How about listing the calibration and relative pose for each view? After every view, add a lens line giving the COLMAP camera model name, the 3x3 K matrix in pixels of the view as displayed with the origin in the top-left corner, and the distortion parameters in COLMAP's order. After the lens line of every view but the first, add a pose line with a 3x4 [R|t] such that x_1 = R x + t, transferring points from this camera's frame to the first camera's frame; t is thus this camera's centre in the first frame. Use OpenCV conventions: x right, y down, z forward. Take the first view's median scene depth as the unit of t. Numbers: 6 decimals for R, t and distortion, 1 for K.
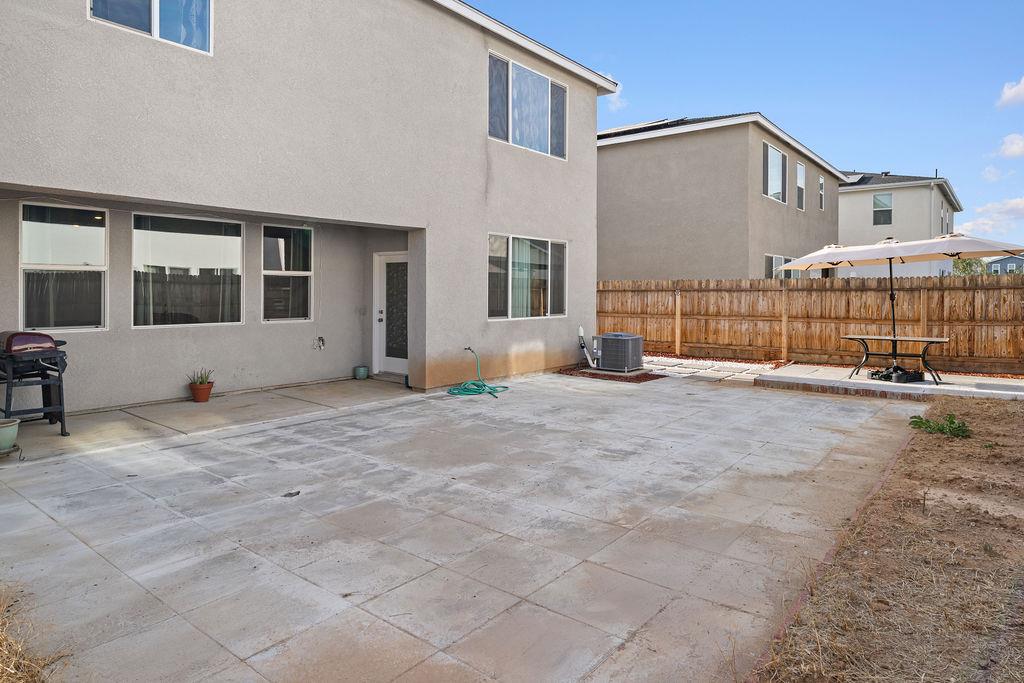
lens RADIAL K [[612.8, 0, 512.0], [0, 612.8, 341.5], [0, 0, 1]] dist [0.001234, -0.000040]
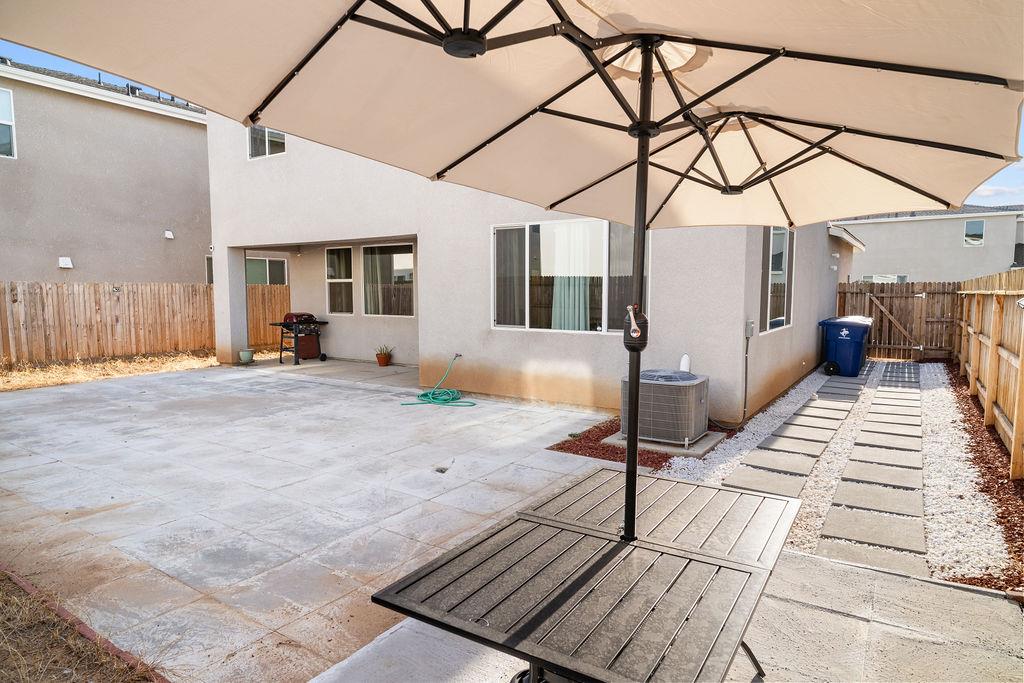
lens RADIAL K [[612.8, 0, 512.0], [0, 612.8, 341.5], [0, 0, 1]] dist [0.001234, -0.000040]
pose [[0.112749, 0.080683, -0.990342, 0.955538], [-0.084714, 0.993849, 0.071324, -0.092335], [0.990006, 0.075855, 0.118890, 1.074543]]
